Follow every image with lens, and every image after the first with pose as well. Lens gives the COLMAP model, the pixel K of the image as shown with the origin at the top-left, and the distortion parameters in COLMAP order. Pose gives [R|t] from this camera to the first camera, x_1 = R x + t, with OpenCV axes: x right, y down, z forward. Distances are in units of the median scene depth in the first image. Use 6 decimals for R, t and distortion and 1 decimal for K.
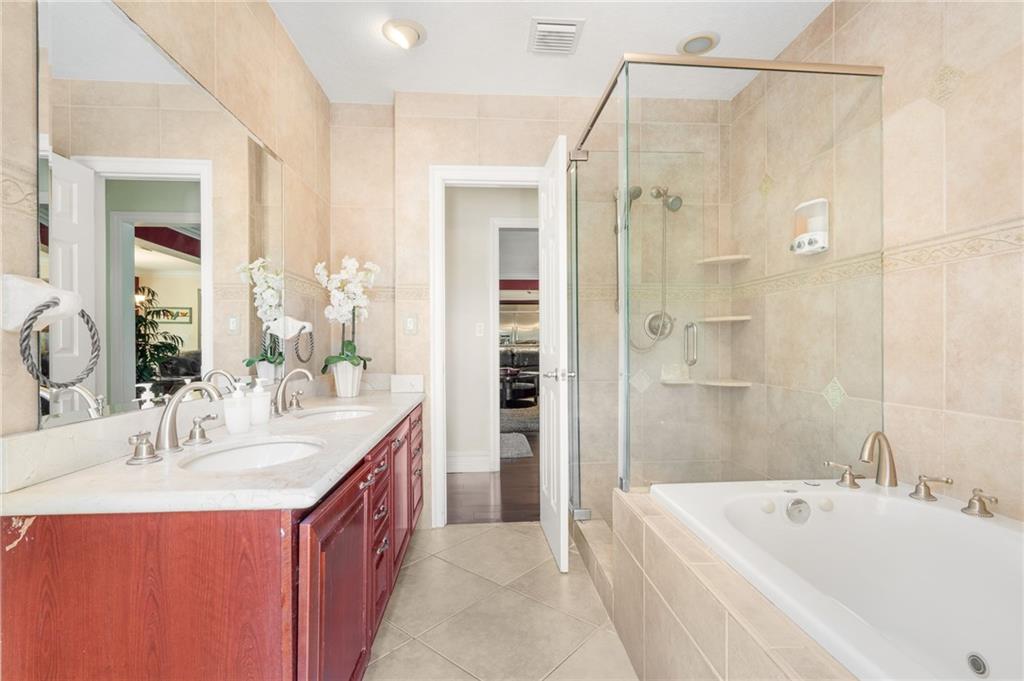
lens RADIAL K [[468.1, 0, 511.8], [0, 468.1, 345.3], [0, 0, 1]] dist [-0.001776, 0.001997]
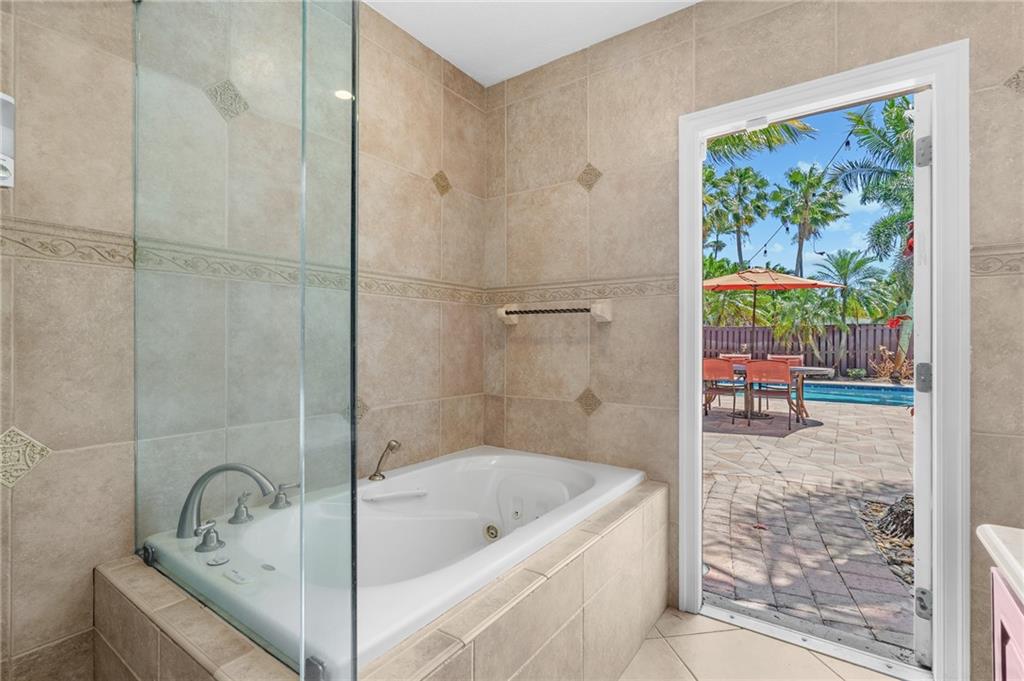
lens RADIAL K [[468.1, 0, 511.5], [0, 468.1, 341.9], [0, 0, 1]] dist [-0.001776, 0.001997]
pose [[-0.771714, 0.002262, 0.635965, -0.163326], [0.000083, 0.999994, -0.003455, -0.037497], [-0.635969, -0.002614, -0.771710, 1.337420]]
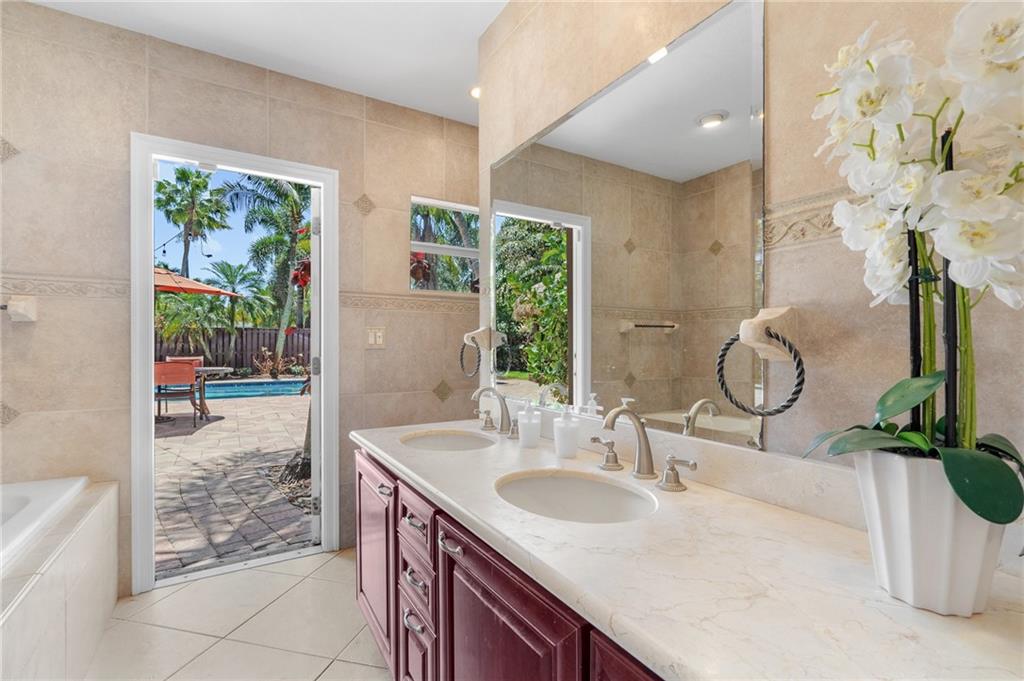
lens RADIAL K [[468.1, 0, 516.4], [0, 468.1, 345.2], [0, 0, 1]] dist [-0.001776, 0.001997]
pose [[-0.884527, 0.003261, -0.466477, 0.226690], [0.002936, 0.999995, 0.001424, -0.036747], [0.466479, -0.000110, -0.884532, 2.992960]]
